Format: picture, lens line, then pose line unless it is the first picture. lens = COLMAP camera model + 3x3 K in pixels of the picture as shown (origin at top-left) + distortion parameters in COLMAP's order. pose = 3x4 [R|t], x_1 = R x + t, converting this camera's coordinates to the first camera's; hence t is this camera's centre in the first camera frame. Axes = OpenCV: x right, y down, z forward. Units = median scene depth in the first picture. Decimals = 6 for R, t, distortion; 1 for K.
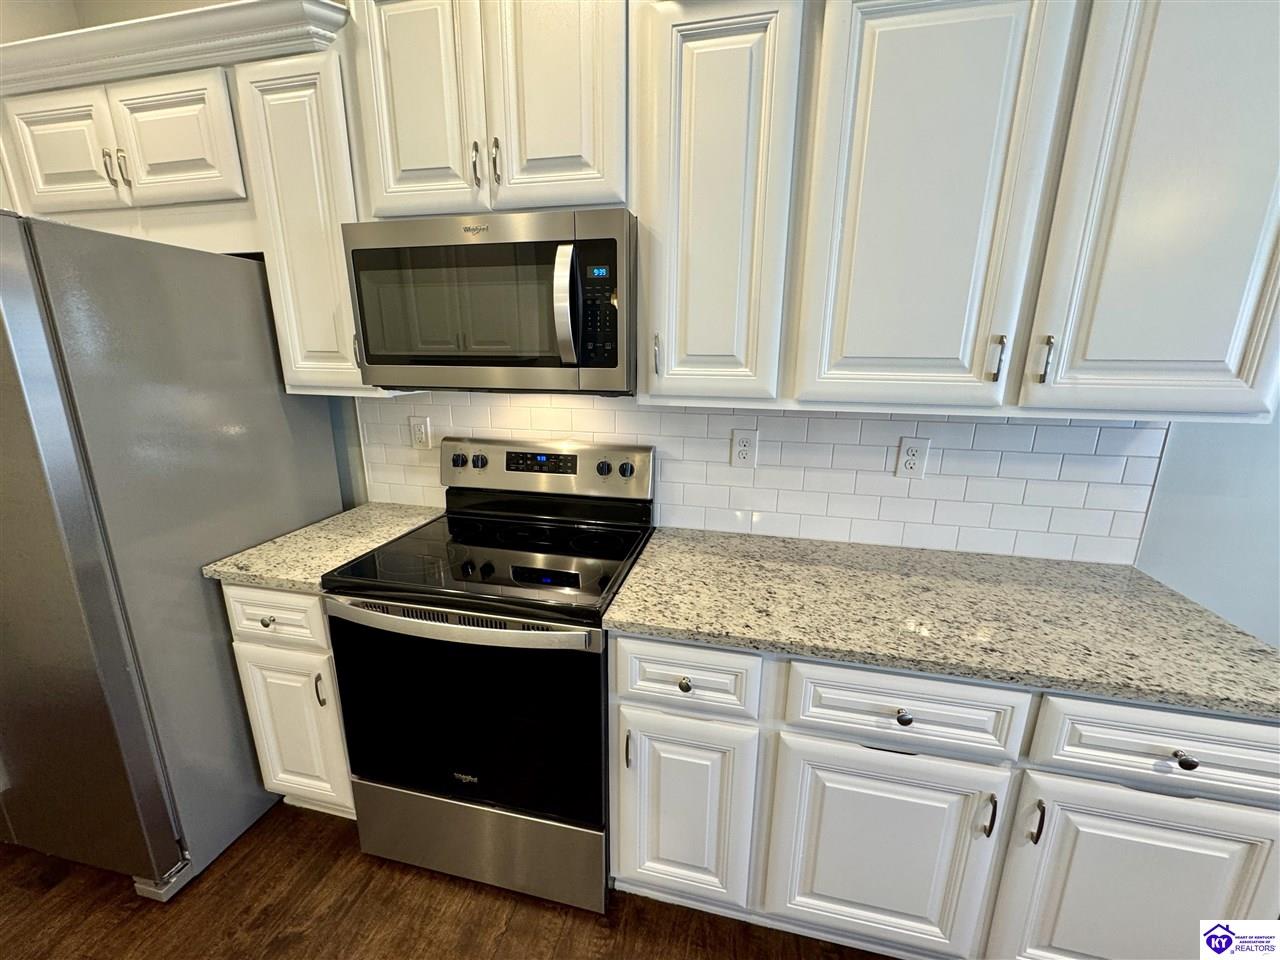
lens RADIAL K [[510.6, 0, 640.0], [0, 510.6, 480.0], [0, 0, 1]] dist [-0.002049, -0.000502]
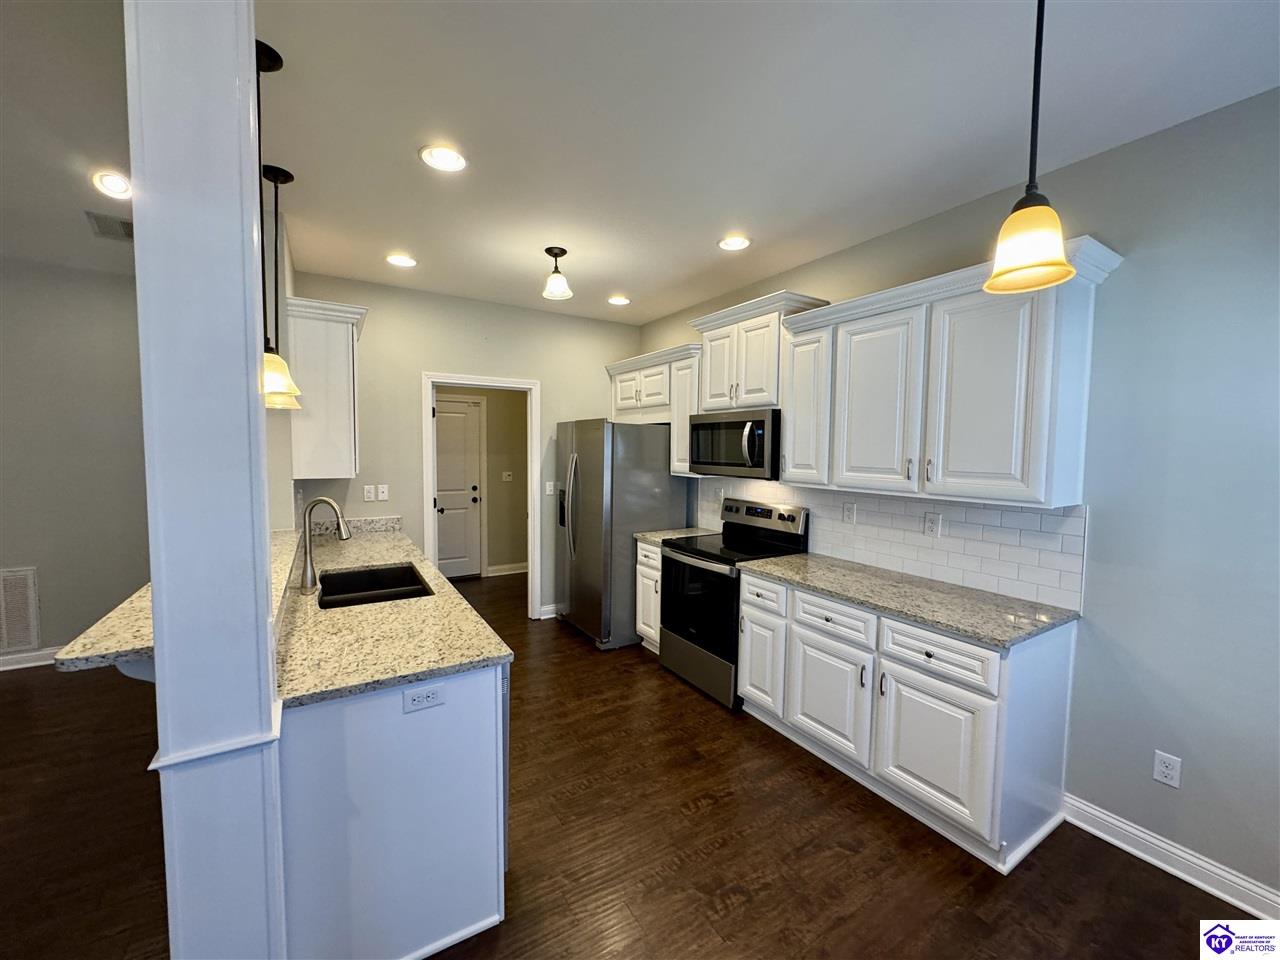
lens RADIAL K [[510.6, 0, 640.0], [0, 510.6, 480.0], [0, 0, 1]] dist [-0.002049, -0.000502]
pose [[0.707397, 0.045569, -0.705346, 1.144688], [-0.178811, 0.976996, -0.116212, 0.205178], [0.683824, 0.208331, 0.699273, -1.007878]]
